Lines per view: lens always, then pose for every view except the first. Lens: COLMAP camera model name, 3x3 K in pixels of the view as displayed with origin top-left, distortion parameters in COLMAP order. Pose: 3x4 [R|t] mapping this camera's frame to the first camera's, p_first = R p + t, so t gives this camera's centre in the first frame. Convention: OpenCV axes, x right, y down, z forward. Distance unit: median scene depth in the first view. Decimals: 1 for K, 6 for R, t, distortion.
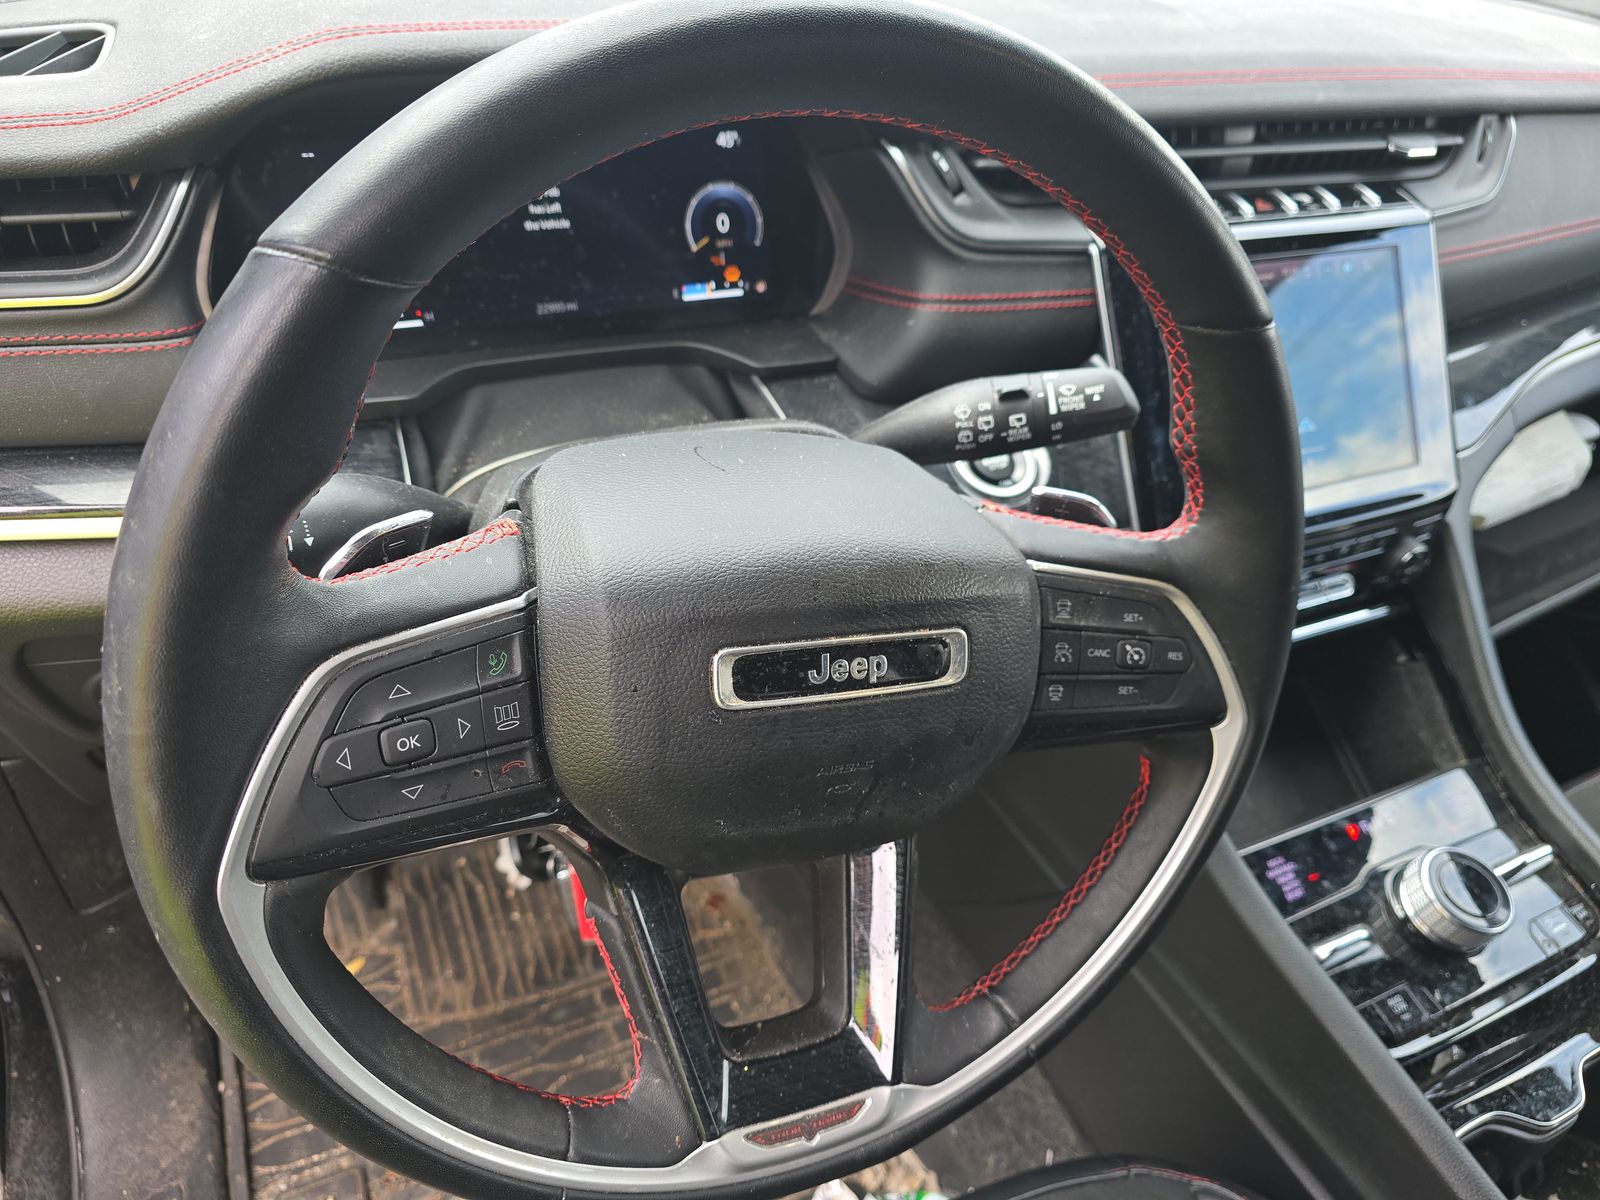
lens RADIAL K [[1083.8, 0, 800.0], [0, 1083.8, 600.0], [0, 0, 1]] dist [0.049389, -0.072407]
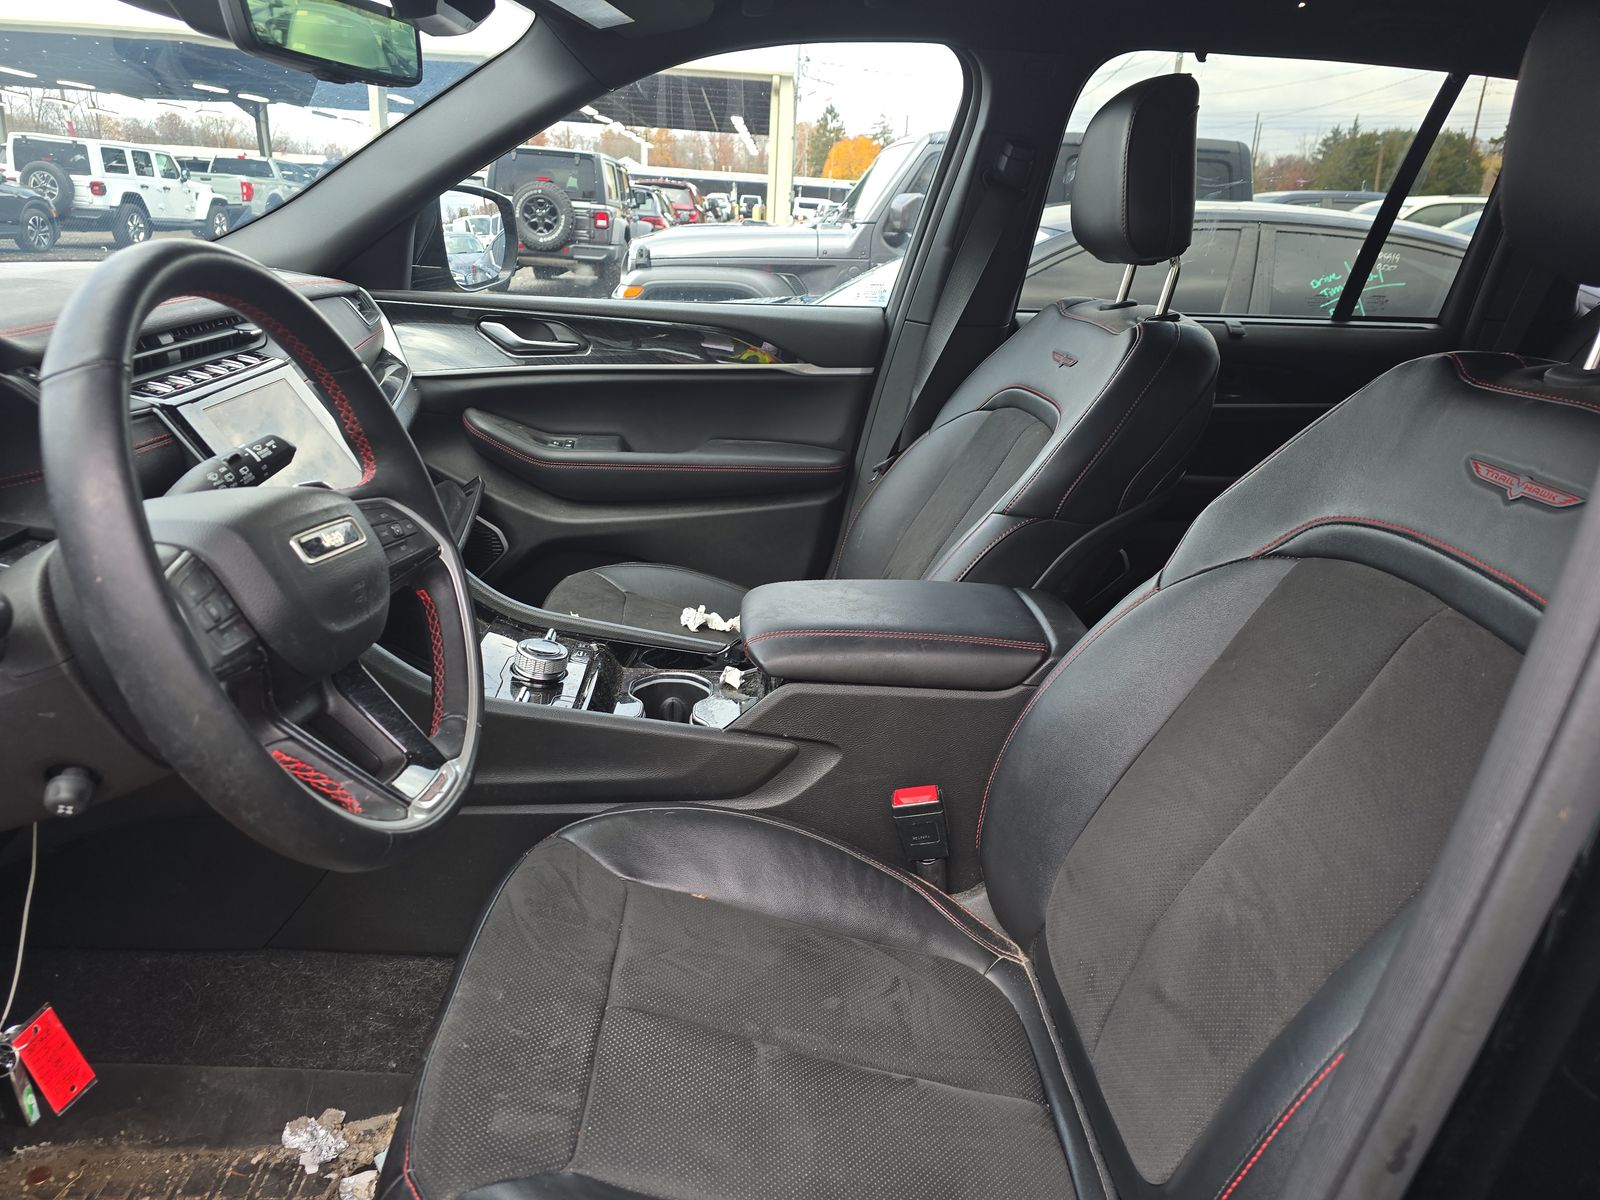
lens RADIAL K [[1083.8, 0, 800.0], [0, 1083.8, 600.0], [0, 0, 1]] dist [0.049389, -0.072407]
pose [[0.384226, -0.385126, 0.839076, -0.848969], [0.565488, 0.816579, 0.115854, 0.255859], [-0.729790, 0.429973, 0.531535, -0.405423]]
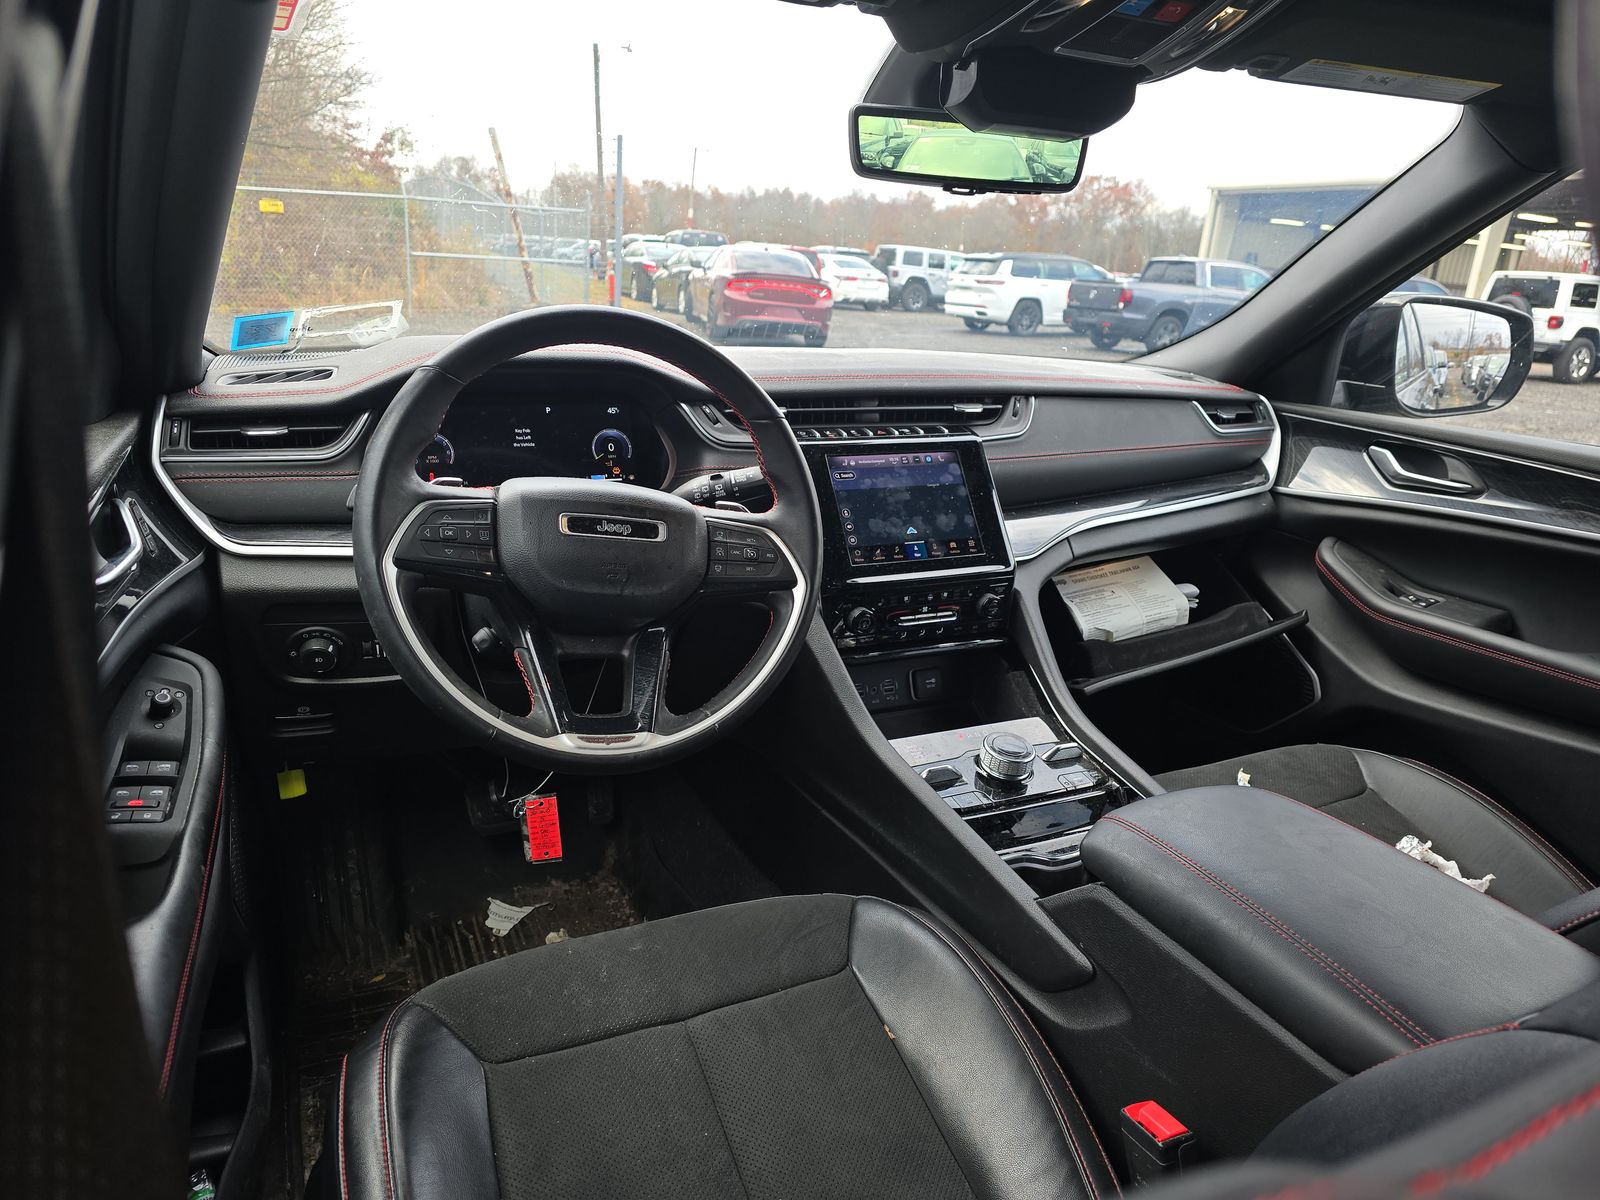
lens RADIAL K [[1060.5, 0, 800.0], [0, 1060.5, 600.0], [0, 0, 1]] dist [0.043460, -0.002430]
pose [[0.998710, -0.050145, -0.007940, 0.315076], [0.043741, 0.929259, -0.366830, 0.740775], [0.025773, 0.366010, 0.930254, -0.831052]]
